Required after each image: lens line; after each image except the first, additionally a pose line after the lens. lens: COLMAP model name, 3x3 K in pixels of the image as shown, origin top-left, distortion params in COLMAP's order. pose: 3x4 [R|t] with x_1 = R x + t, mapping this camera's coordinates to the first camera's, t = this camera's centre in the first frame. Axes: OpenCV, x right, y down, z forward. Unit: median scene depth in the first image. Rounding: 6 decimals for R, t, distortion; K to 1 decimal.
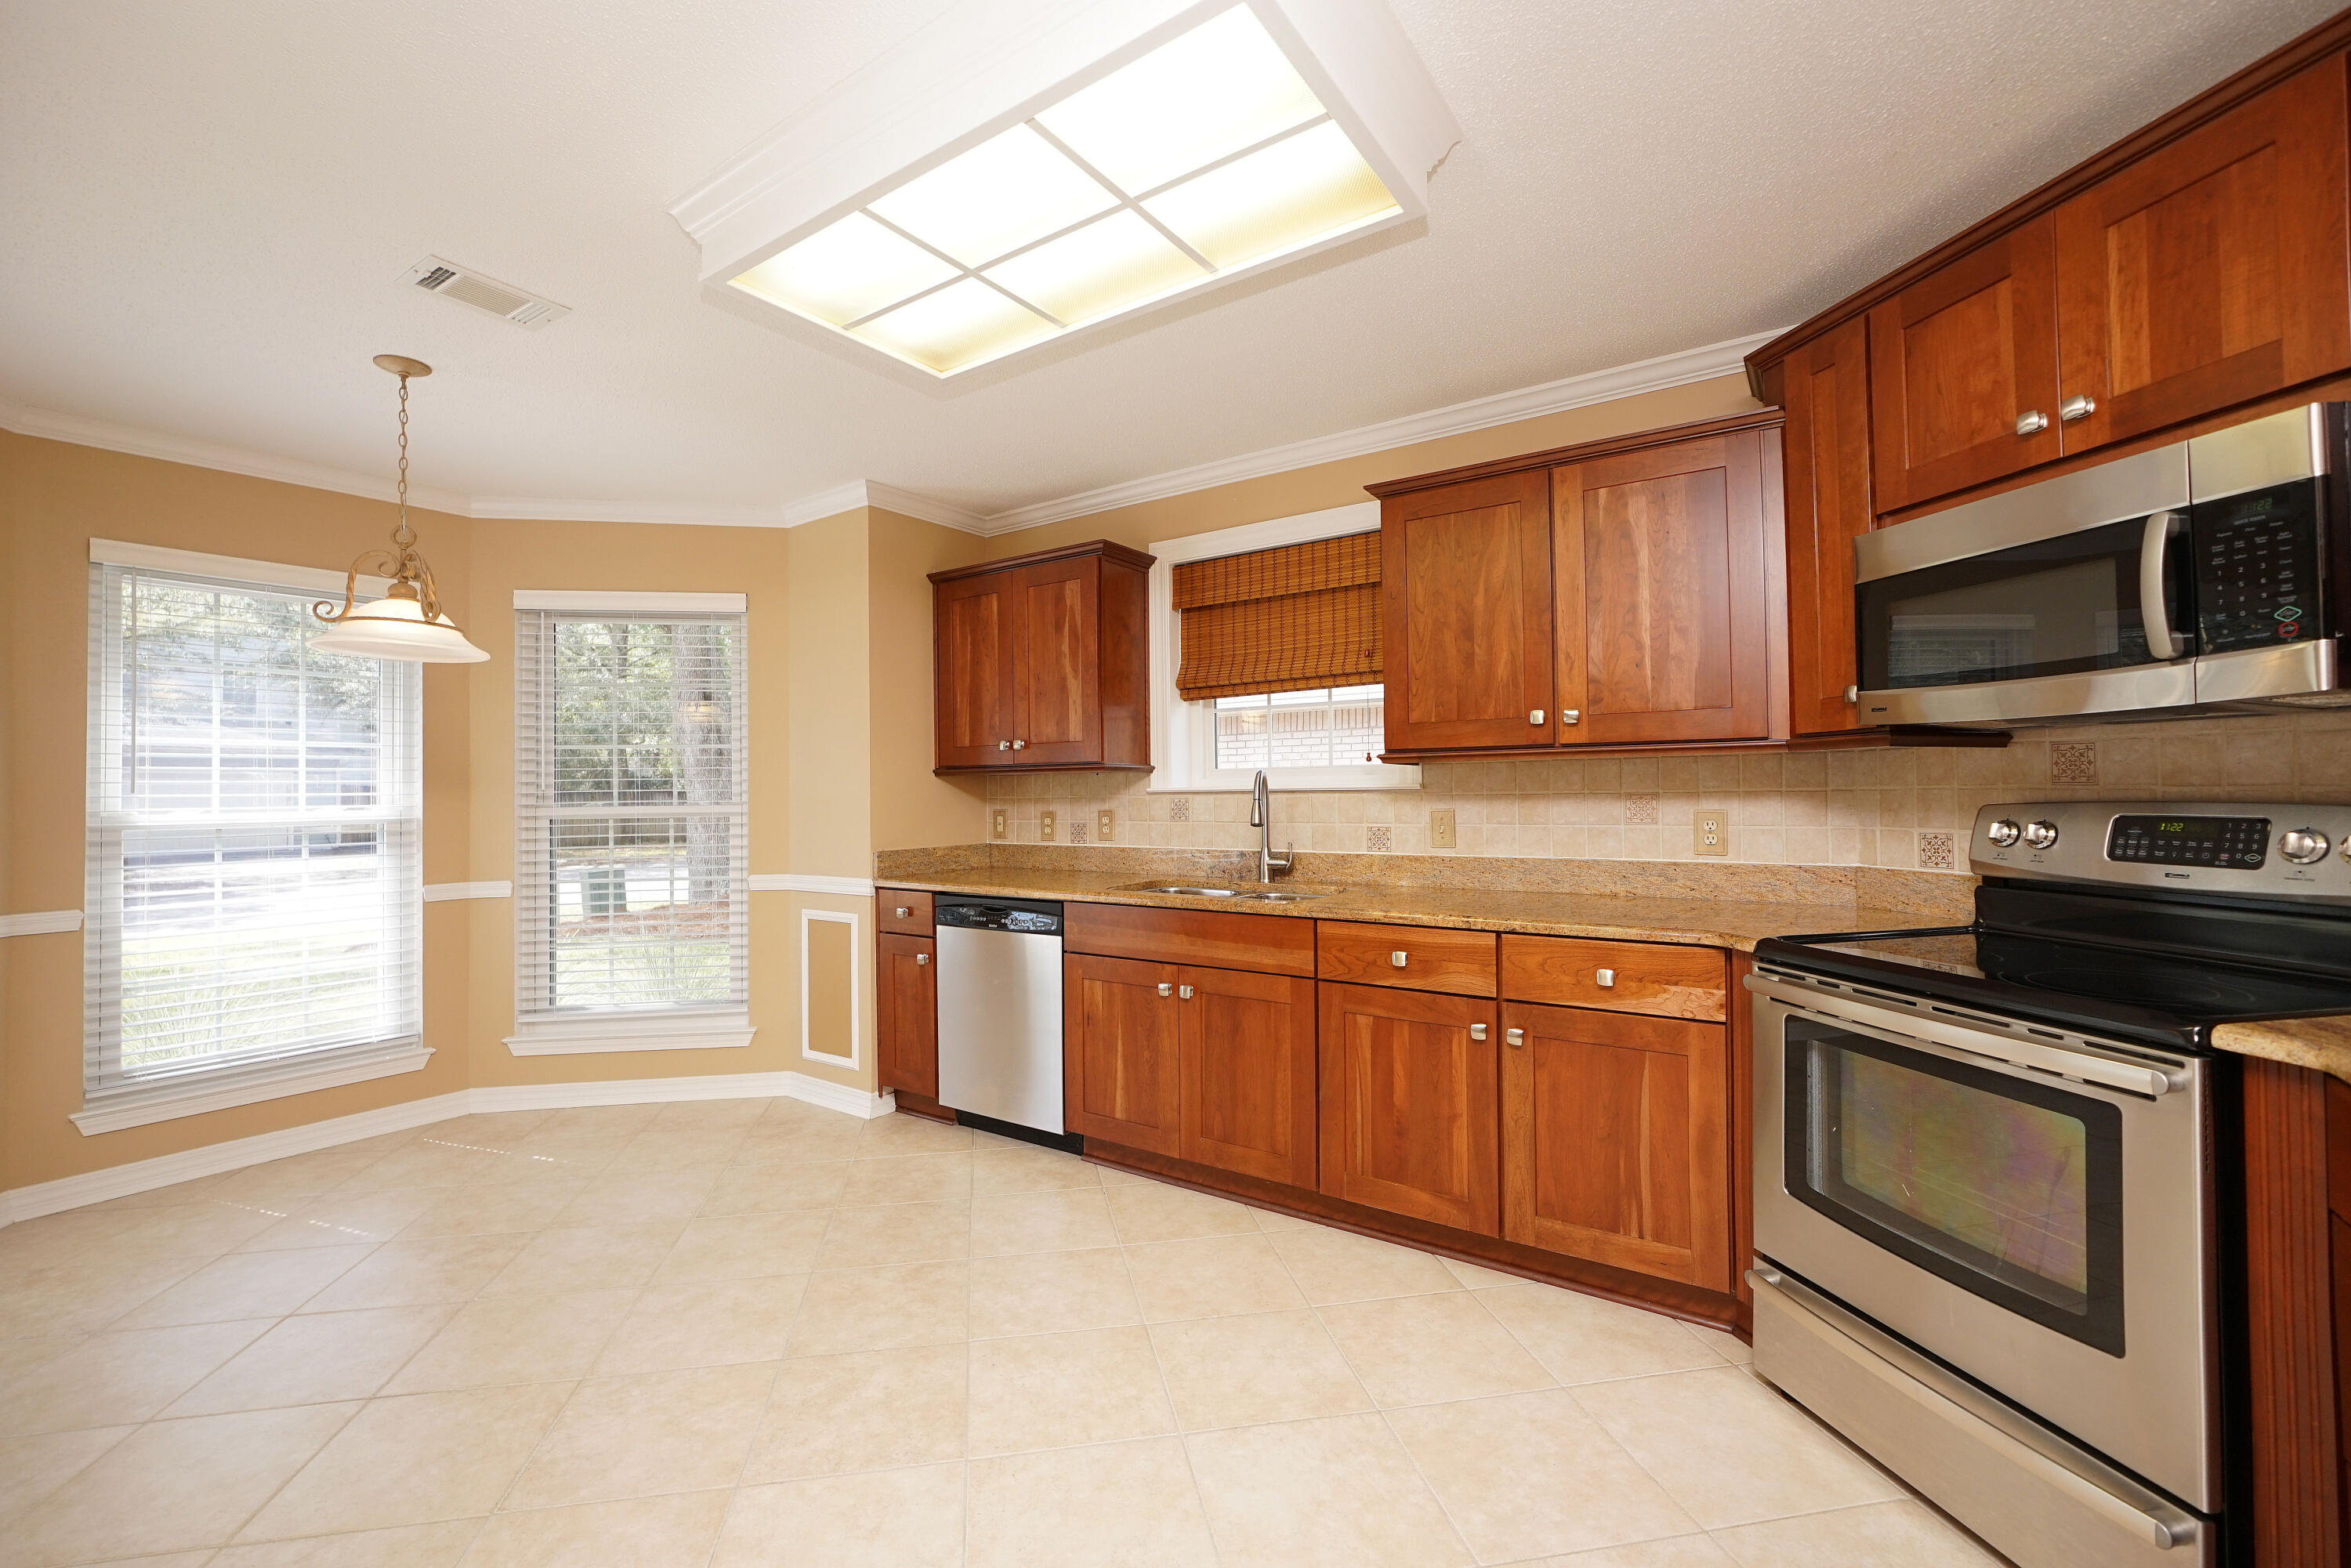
lens RADIAL K [[982.8, 0, 1149.9], [0, 982.8, 782.4], [0, 0, 1]] dist [-0.018644, 0.006679]
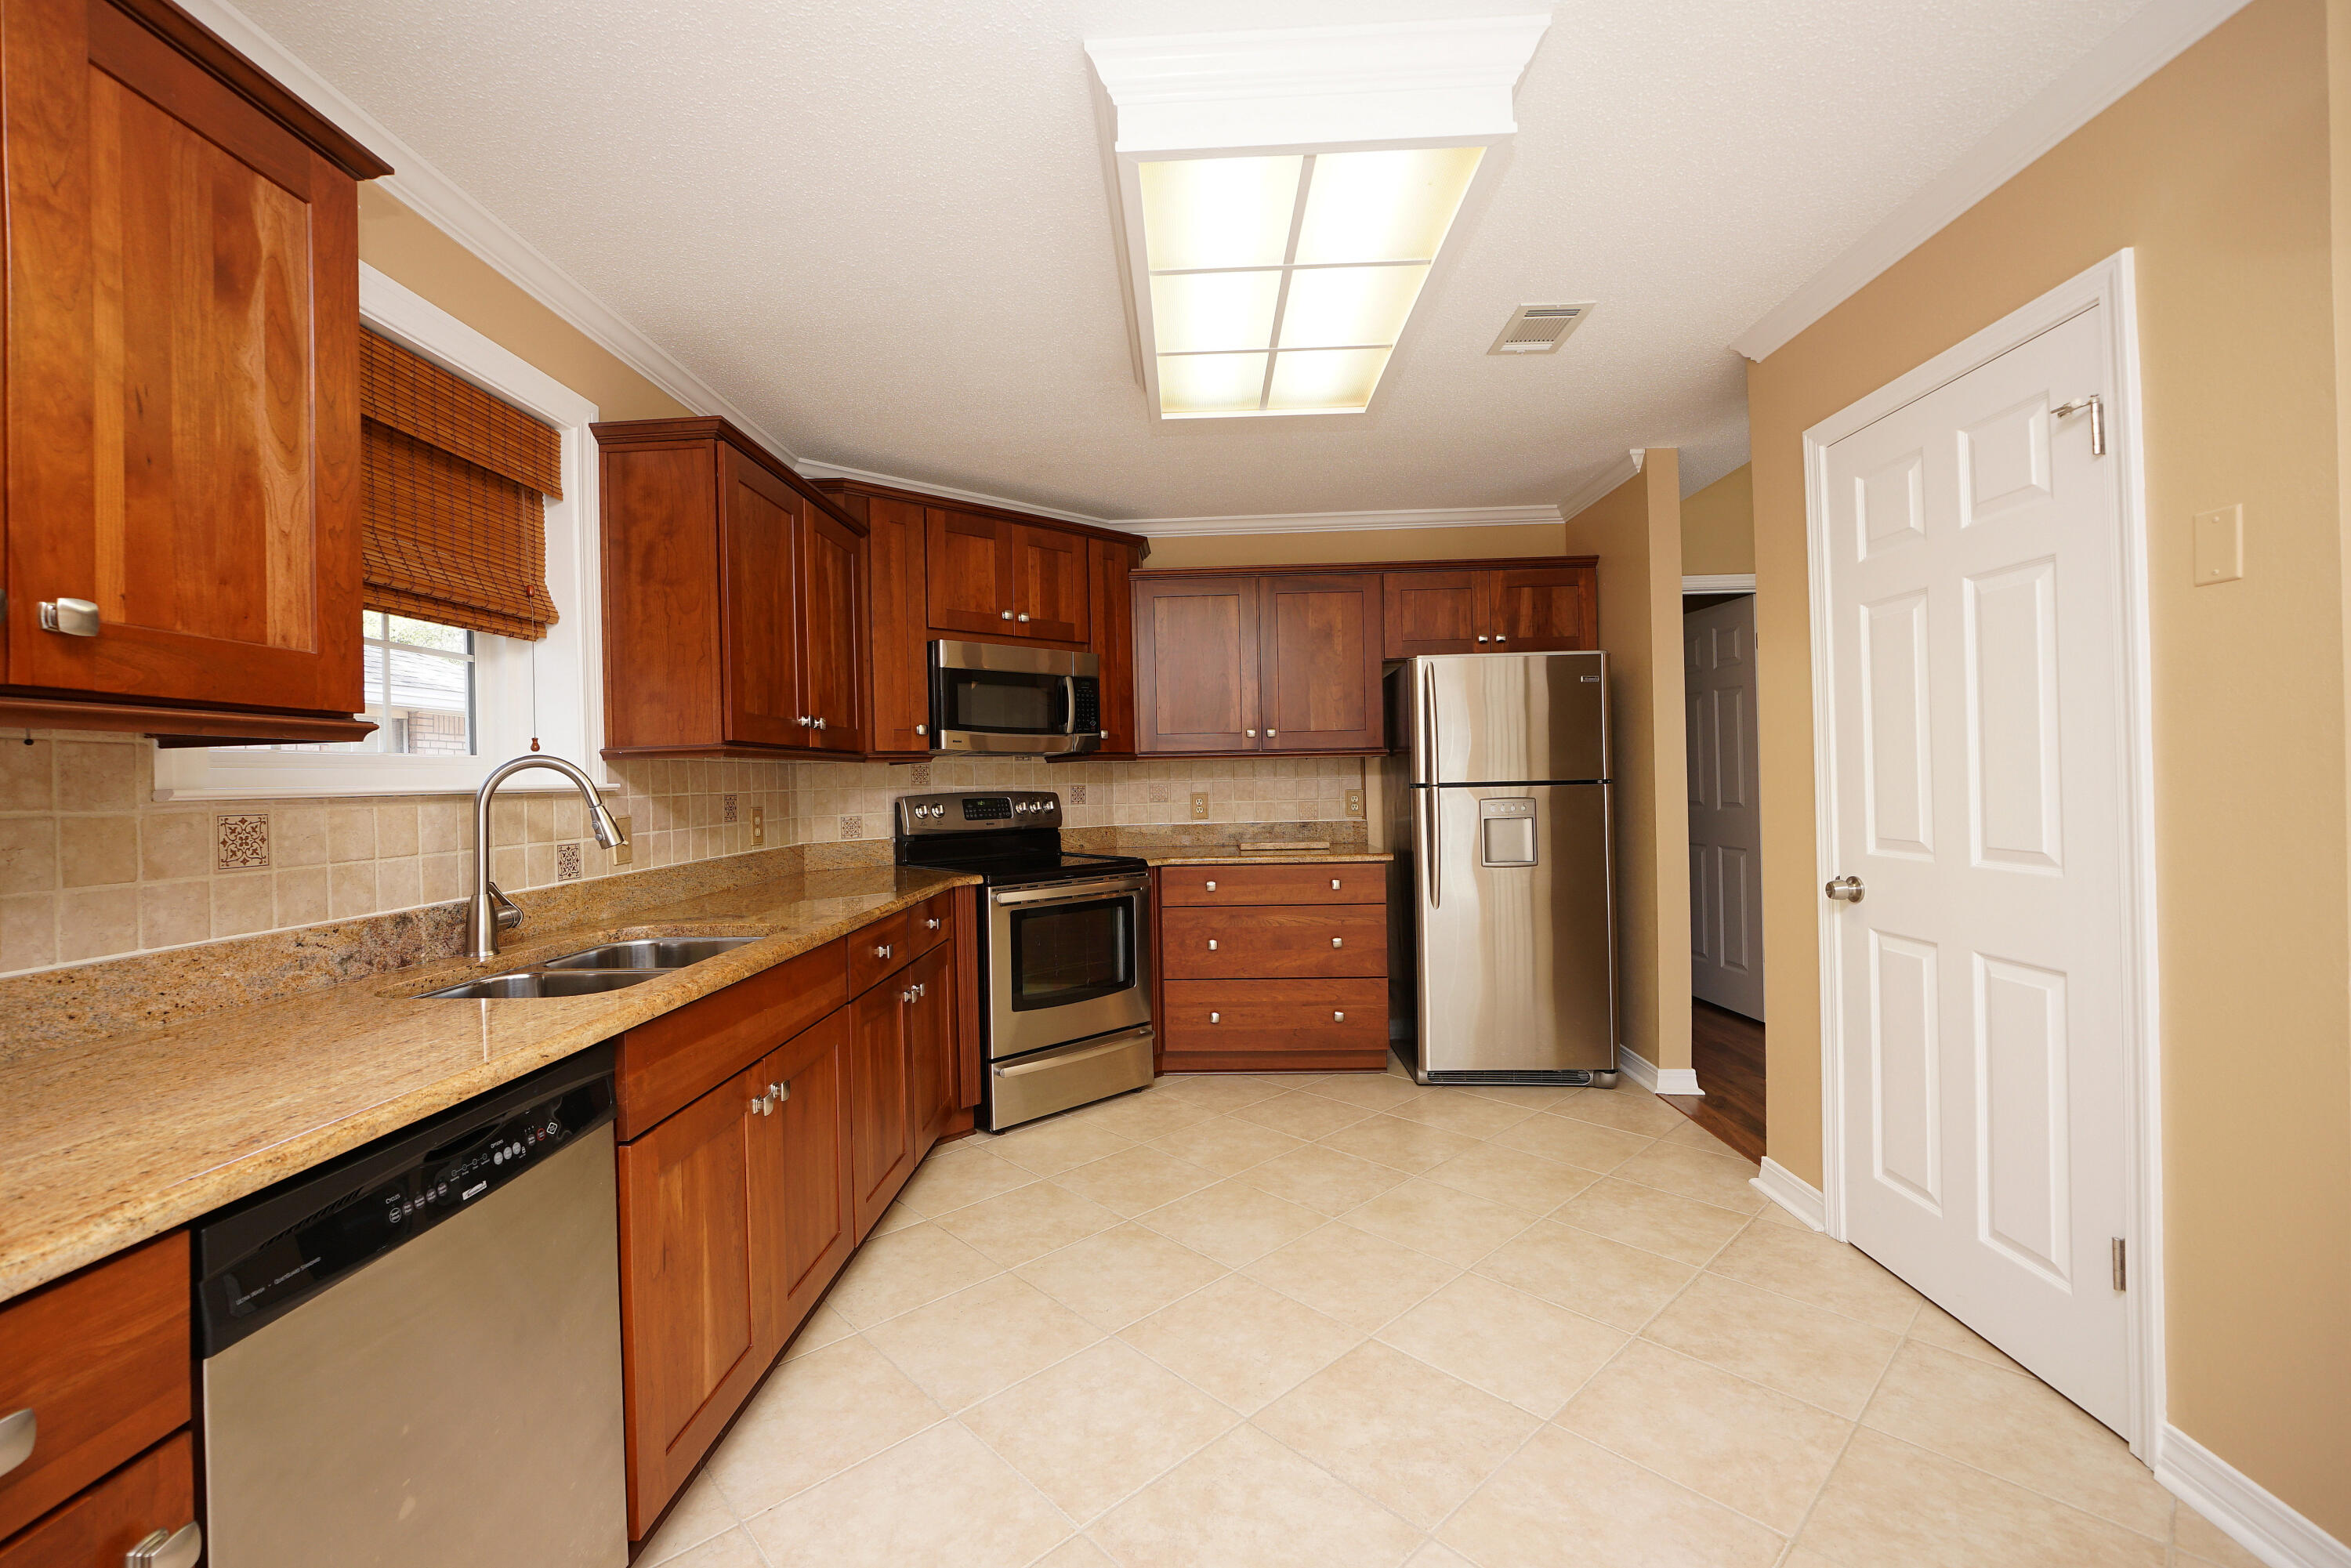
lens RADIAL K [[982.8, 0, 1149.9], [0, 982.8, 782.4], [0, 0, 1]] dist [-0.018644, 0.006679]
pose [[-0.537708, 0.021347, 0.842861, -0.693384], [0.020026, 0.999721, -0.012544, 0.021274], [-0.842893, 0.010135, -0.537986, 1.213561]]
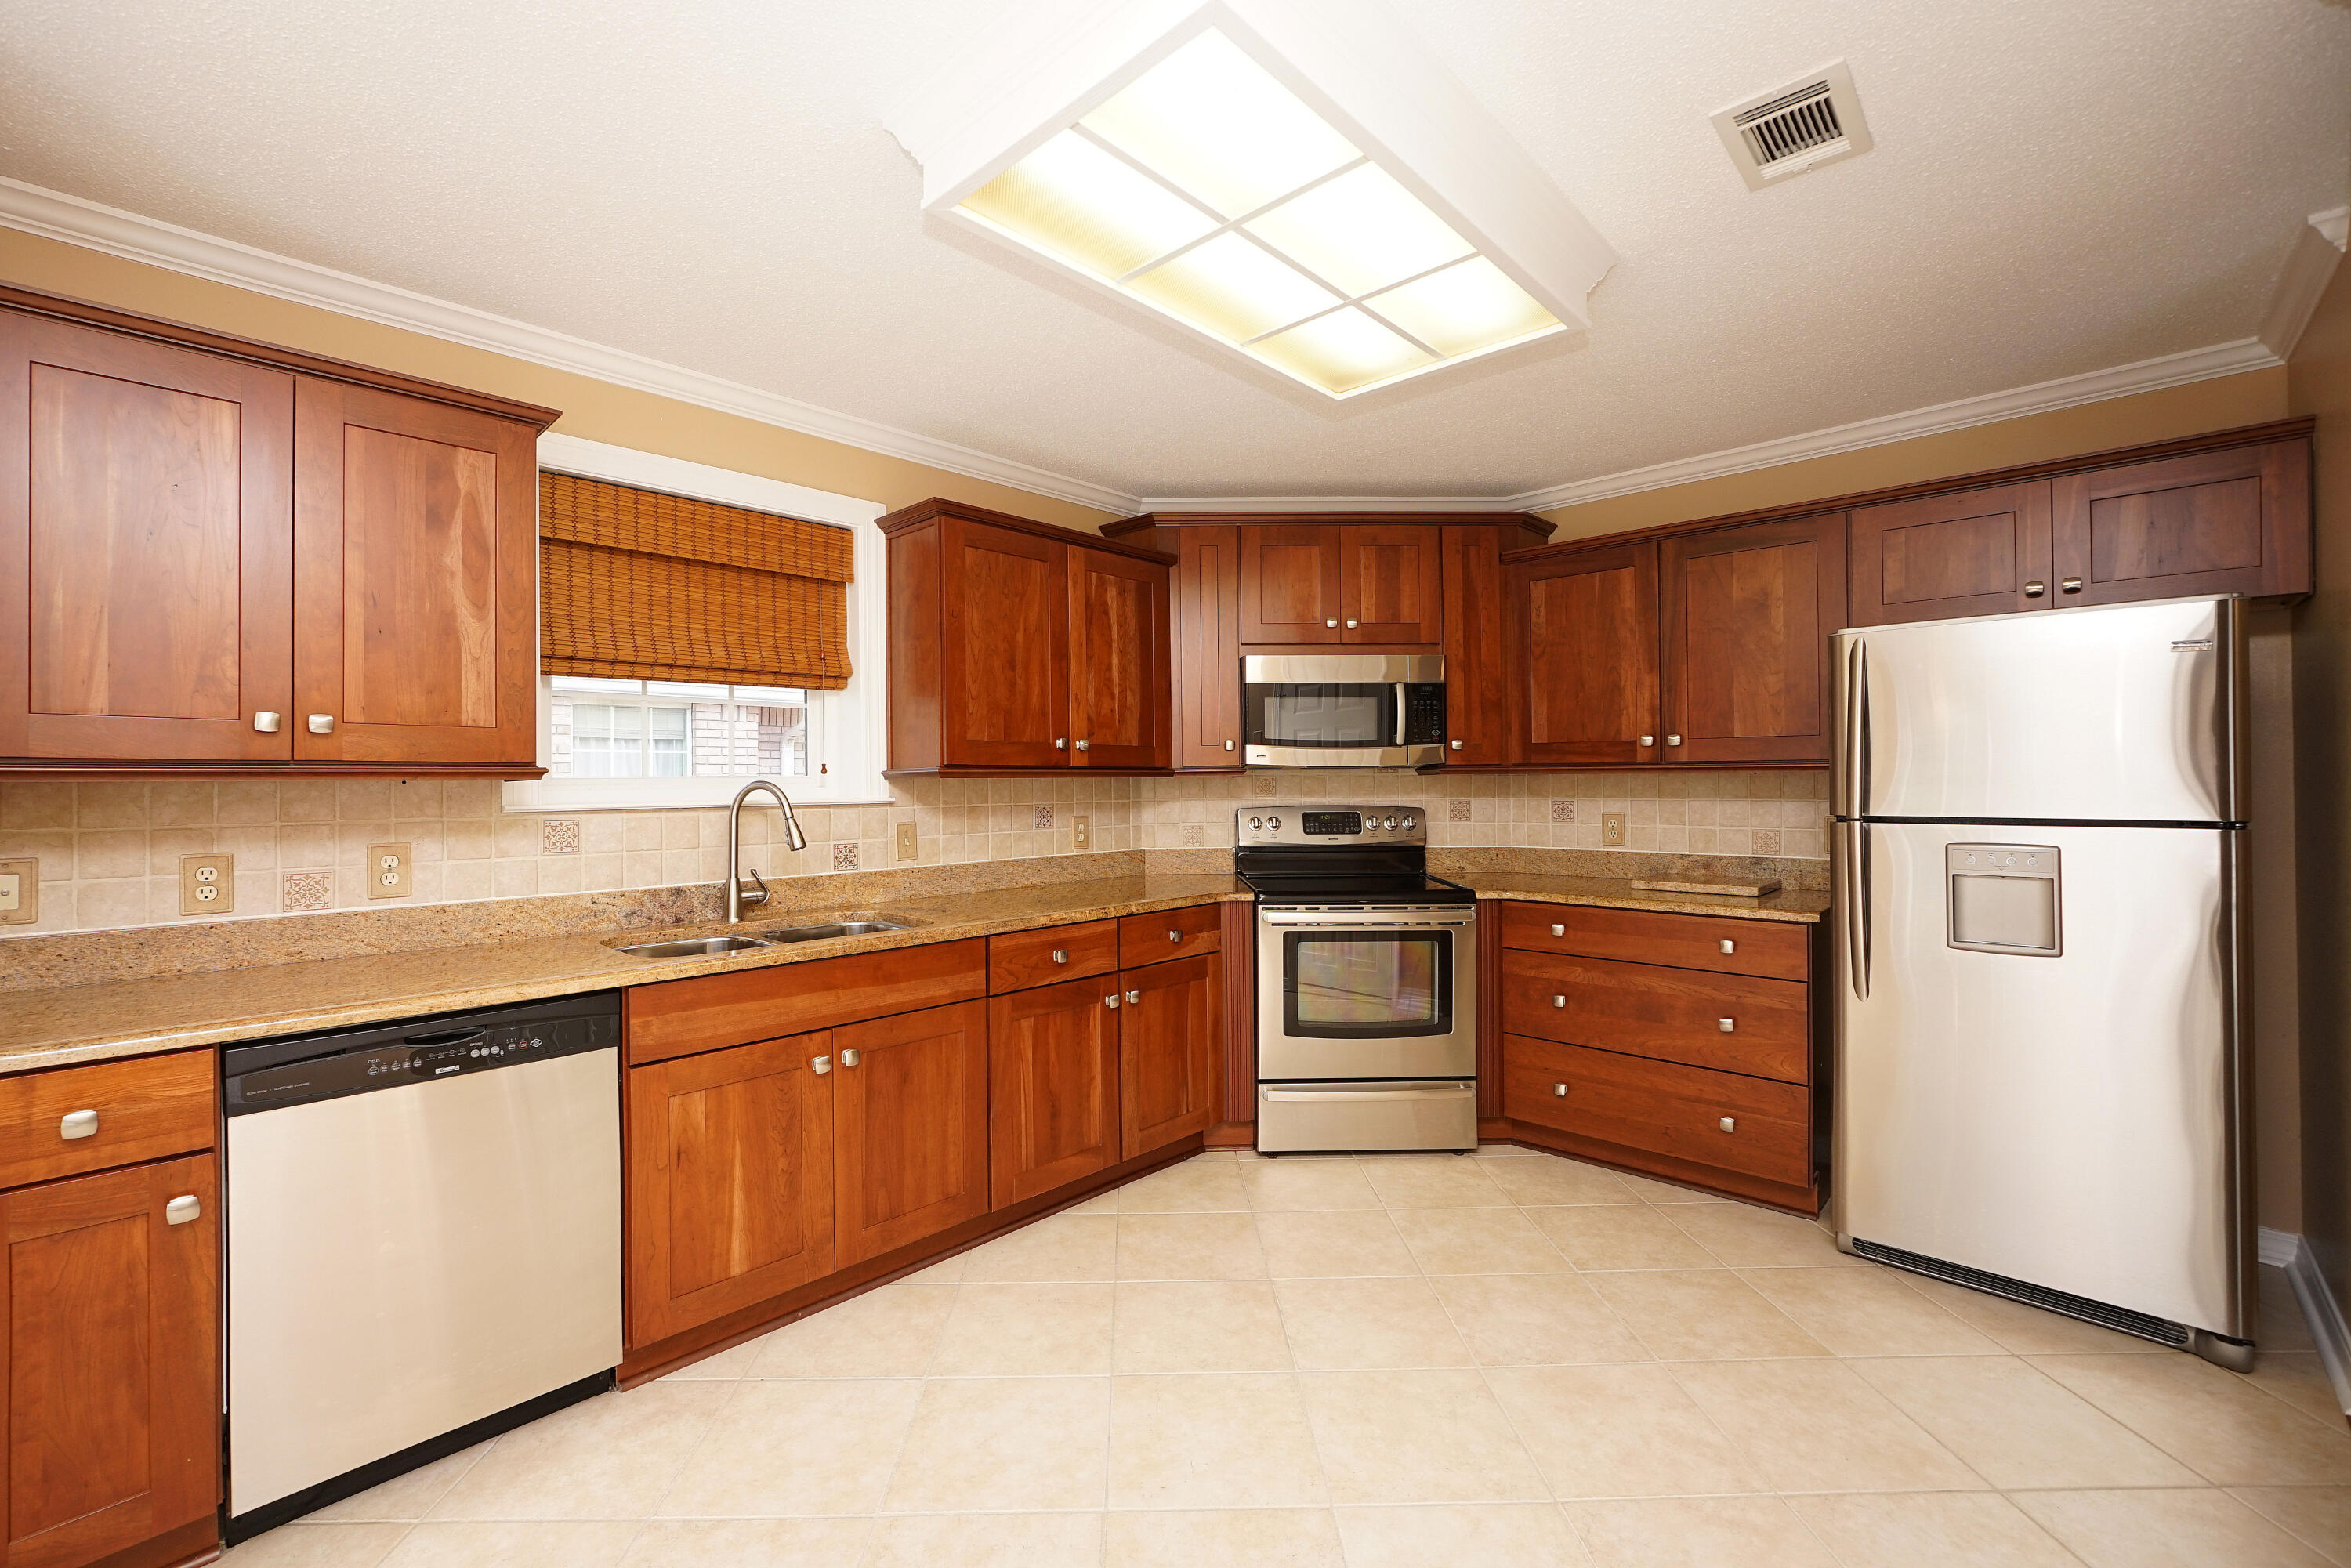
lens RADIAL K [[982.8, 0, 1149.9], [0, 982.8, 782.4], [0, 0, 1]] dist [-0.018644, 0.006679]
pose [[0.151512, 0.010625, 0.988398, -0.768156], [-0.004715, 0.999939, -0.010026, -0.006127], [-0.988444, -0.003141, 0.151553, 0.676066]]
